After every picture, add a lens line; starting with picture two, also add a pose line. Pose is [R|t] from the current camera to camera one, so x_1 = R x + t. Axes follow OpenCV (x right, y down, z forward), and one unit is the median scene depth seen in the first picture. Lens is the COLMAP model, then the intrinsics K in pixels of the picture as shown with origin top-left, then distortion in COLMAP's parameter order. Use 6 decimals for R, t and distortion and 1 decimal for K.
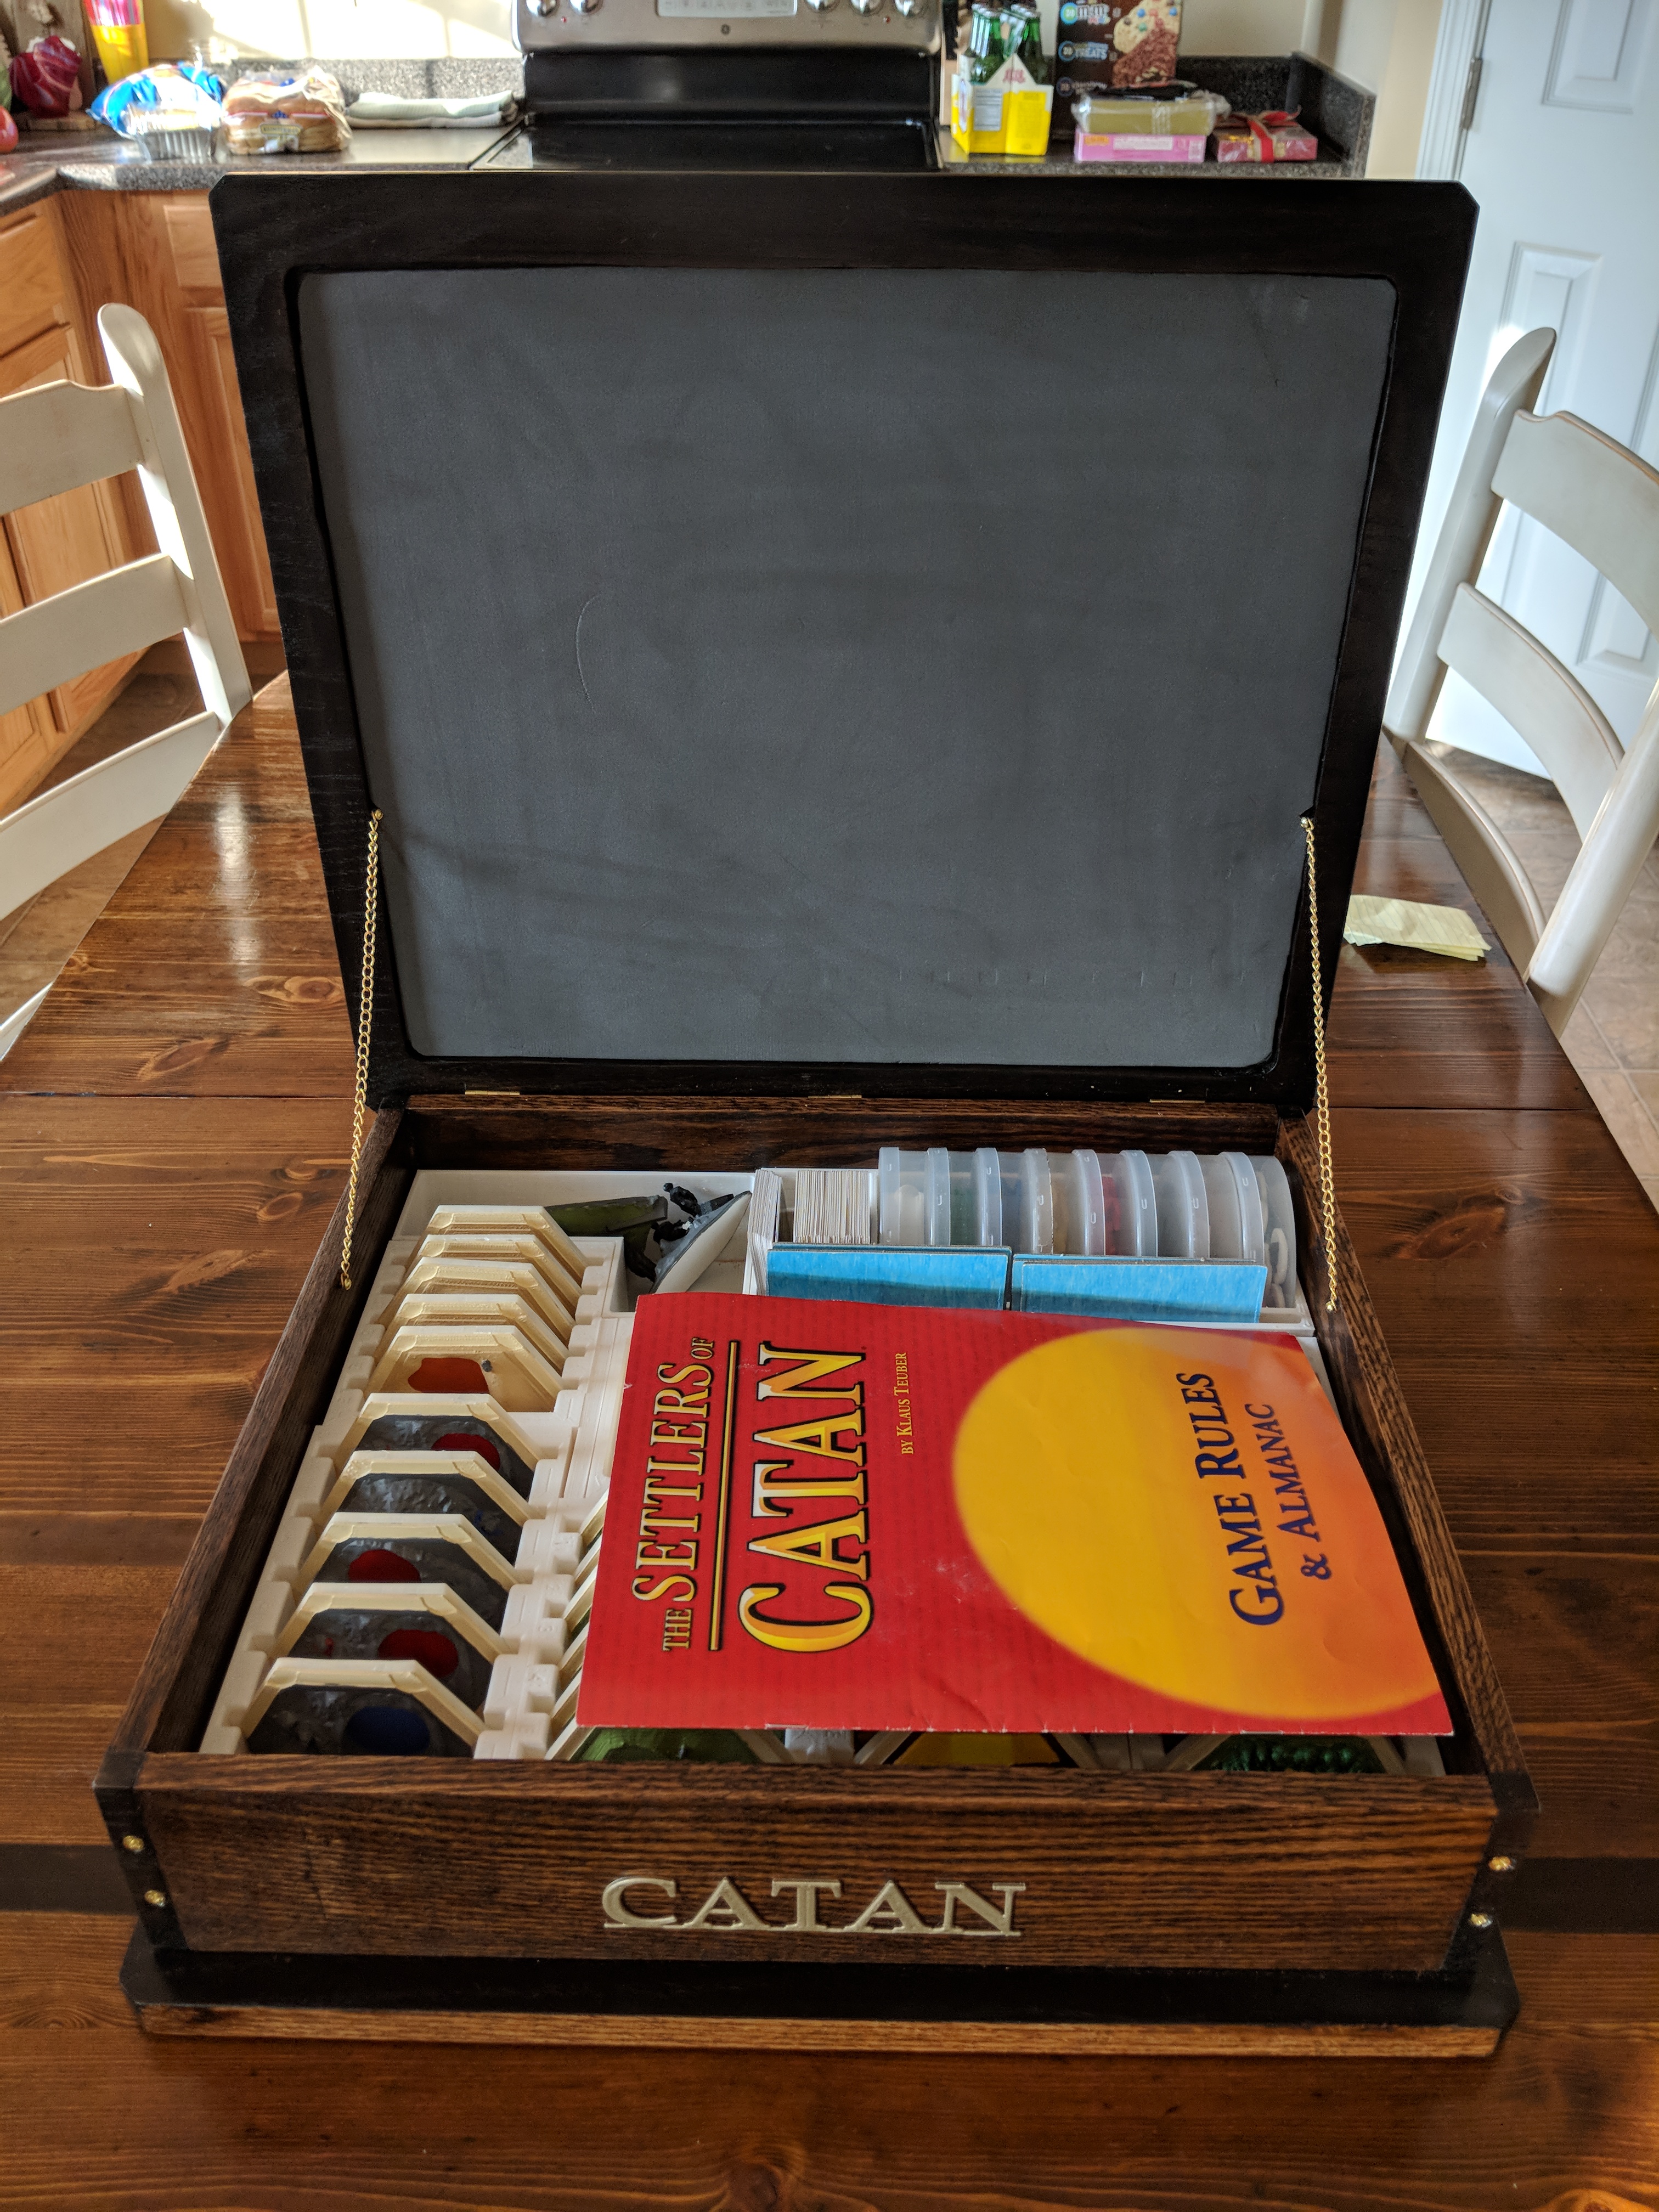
lens RADIAL K [[1819.2, 0, 853.3], [0, 1819.2, 970.5], [0, 0, 1]] dist [-0.008153, -0.055105]
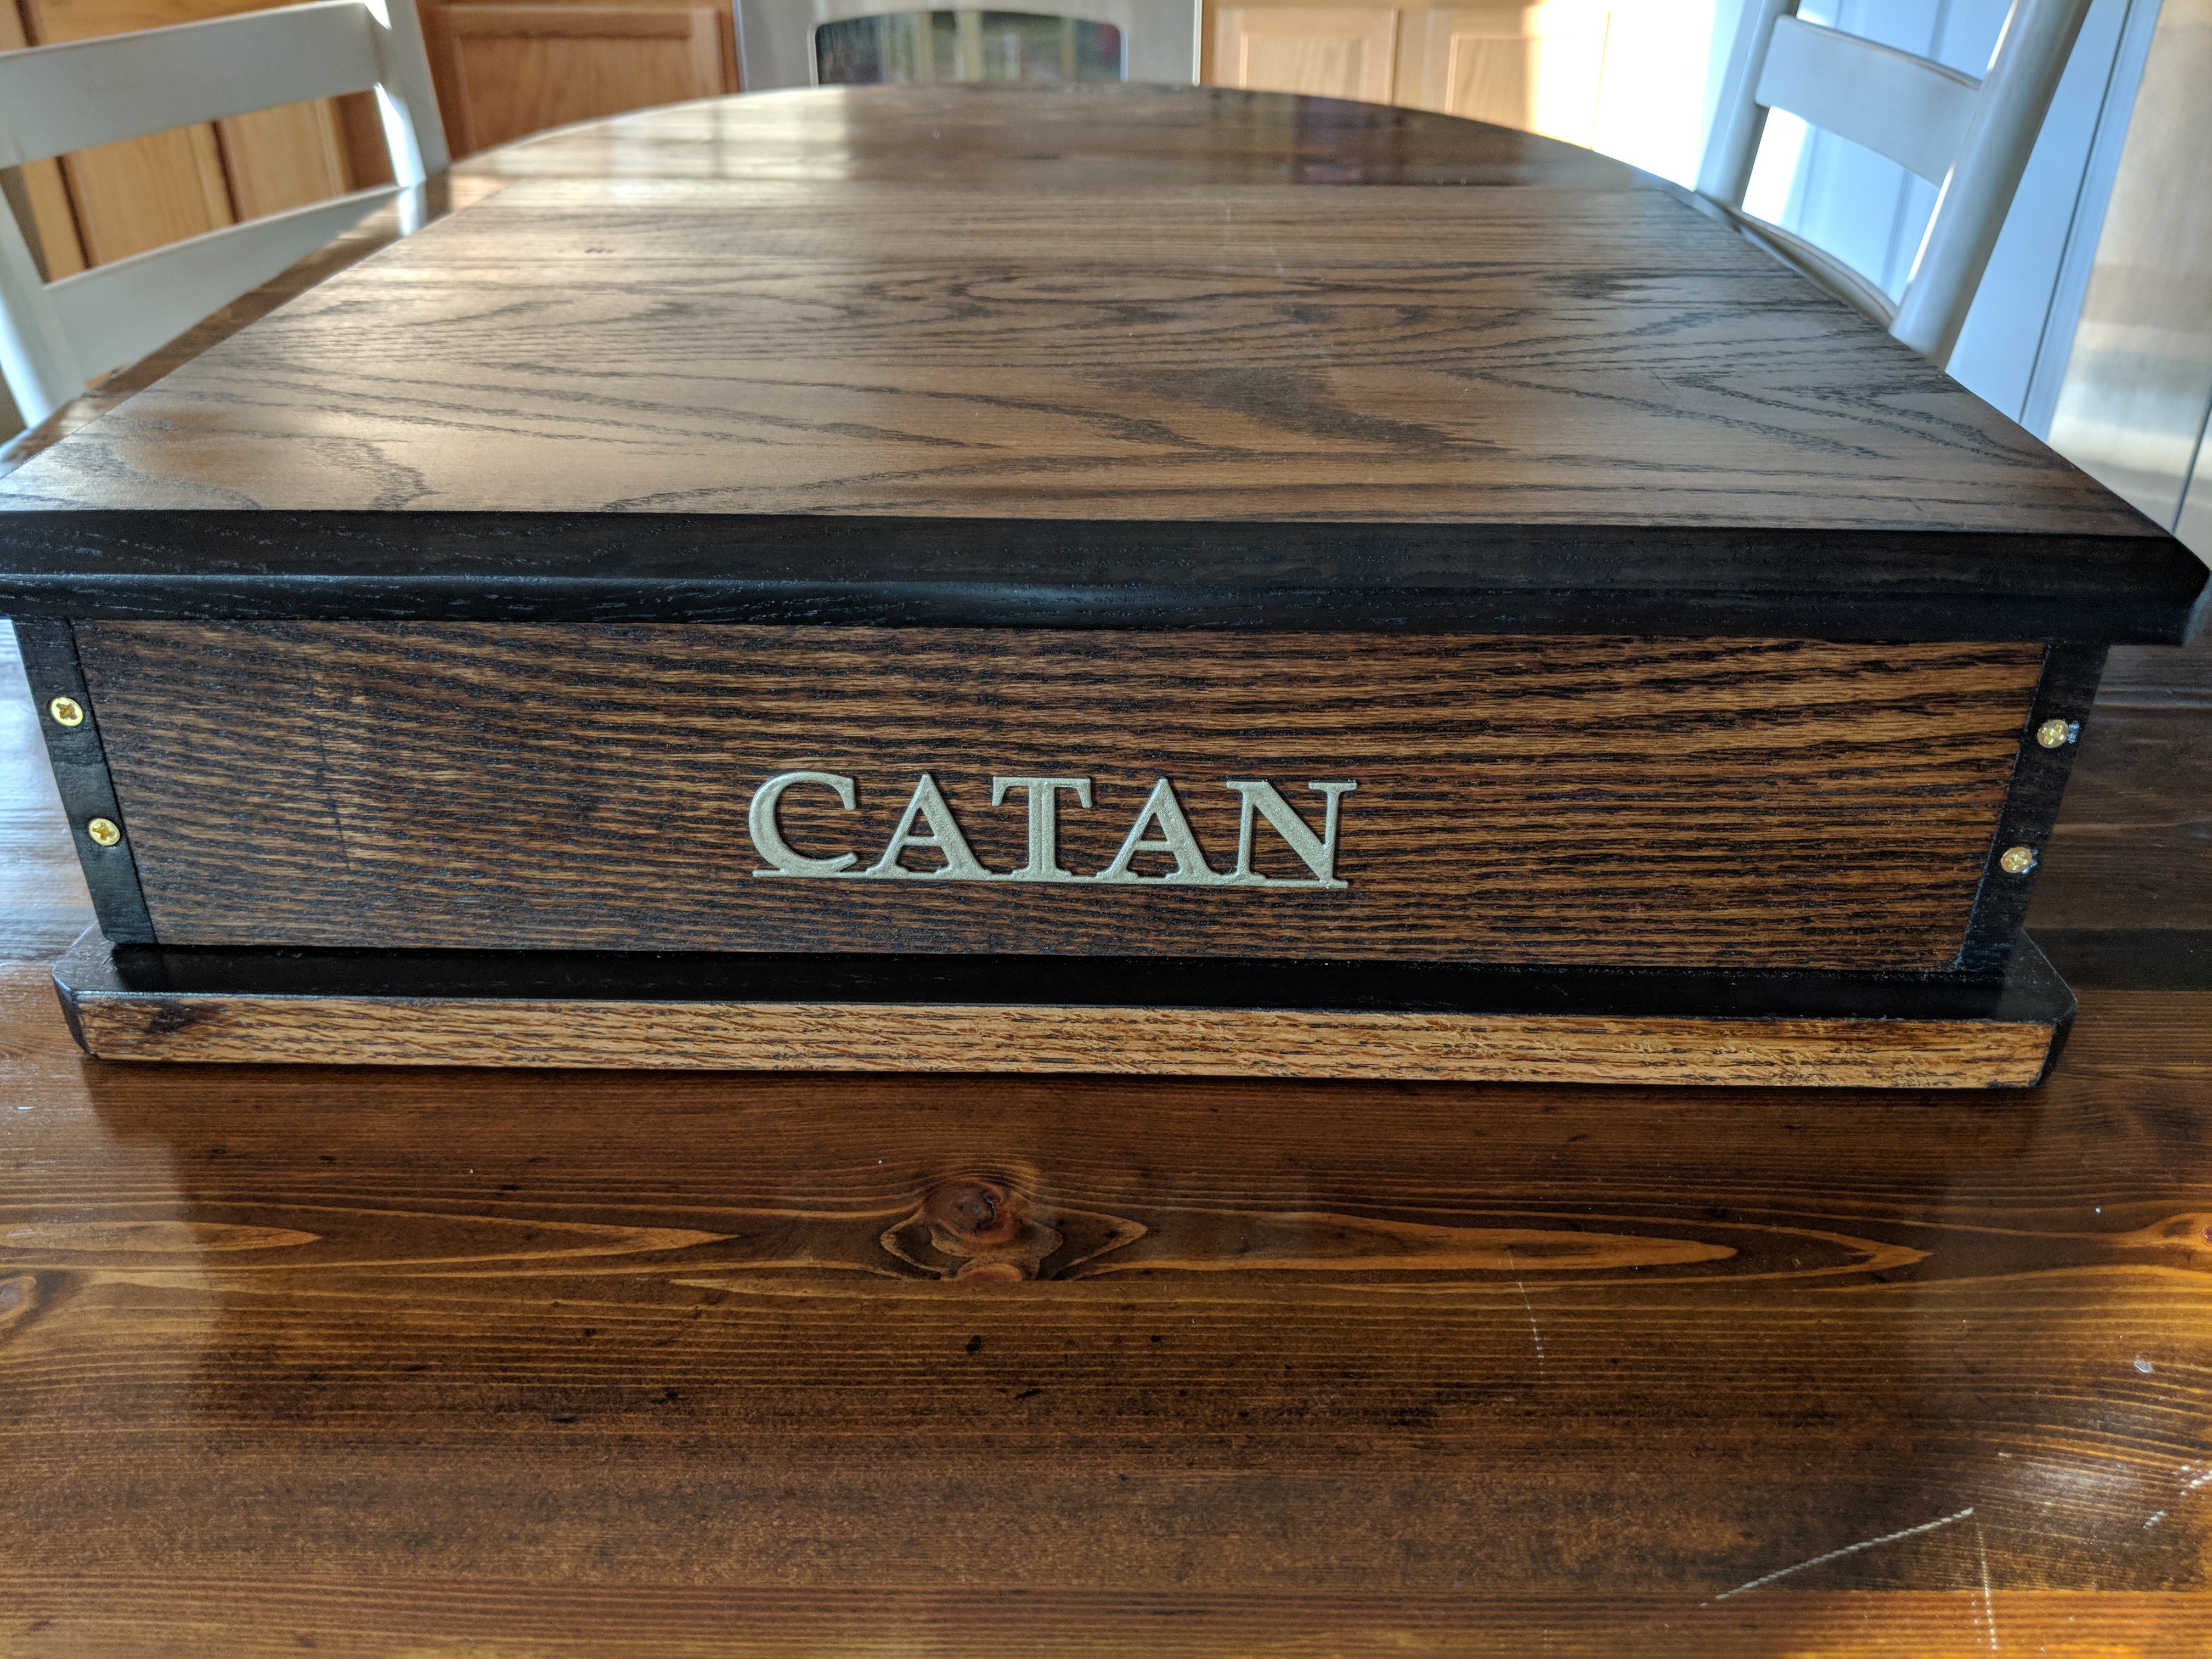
lens RADIAL K [[1819.2, 0, 1097.3], [0, 1819.2, 750.1], [0, 0, 1]] dist [-0.008153, -0.055105]
pose [[0.999952, -0.001598, -0.009669, 0.002386], [0.001121, 0.998794, -0.049092, 0.527223], [0.009736, 0.049079, 0.998747, 0.305171]]
